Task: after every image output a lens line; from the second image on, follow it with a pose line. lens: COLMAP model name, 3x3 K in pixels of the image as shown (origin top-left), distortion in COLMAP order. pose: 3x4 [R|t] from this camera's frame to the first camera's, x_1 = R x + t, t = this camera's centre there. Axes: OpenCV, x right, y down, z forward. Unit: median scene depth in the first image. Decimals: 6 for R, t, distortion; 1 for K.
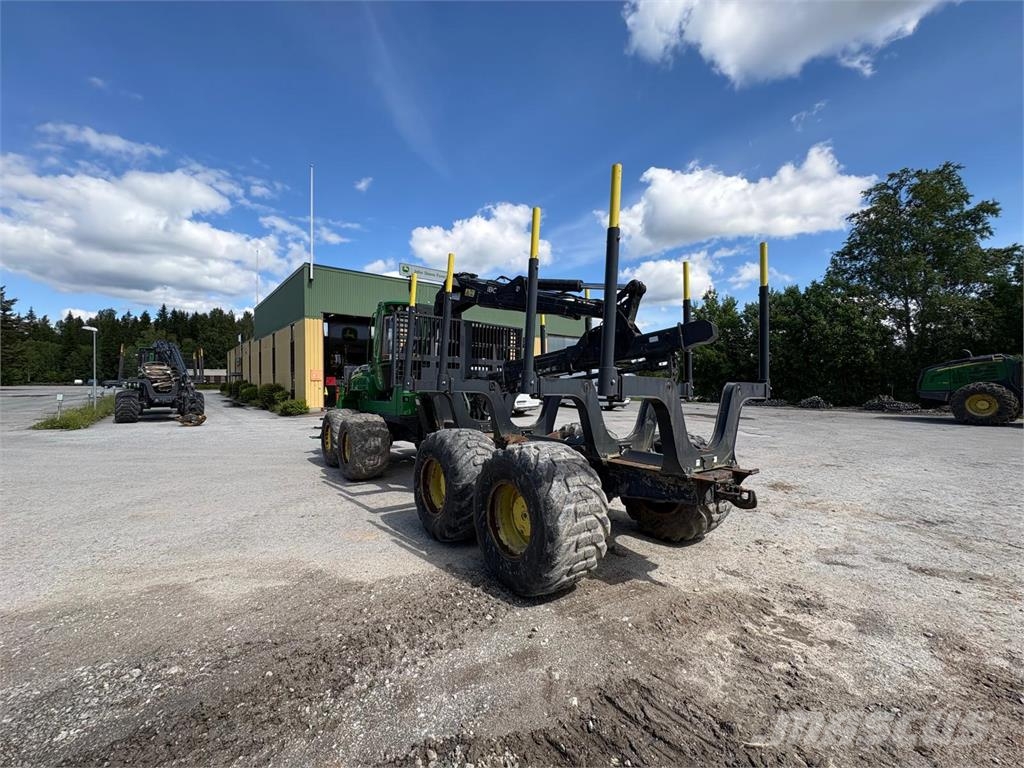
lens RADIAL K [[407.0, 0, 513.4], [0, 407.0, 377.4], [0, 0, 1]] dist [0.001313, -0.000517]
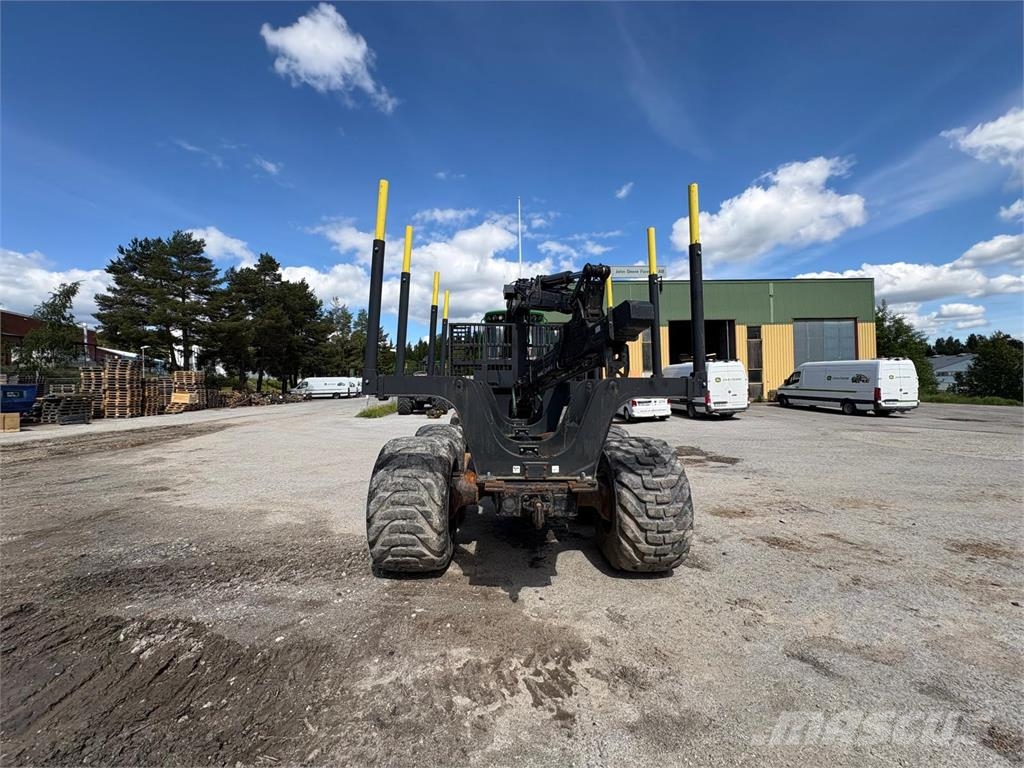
lens RADIAL K [[406.5, 0, 513.2], [0, 406.5, 372.4], [0, 0, 1]] dist [-0.000349, 0.000359]
pose [[0.810712, -0.032894, -0.584521, 1.018761], [0.025700, 0.999457, -0.020600, 0.013717], [0.584881, 0.001678, 0.811117, 0.276560]]
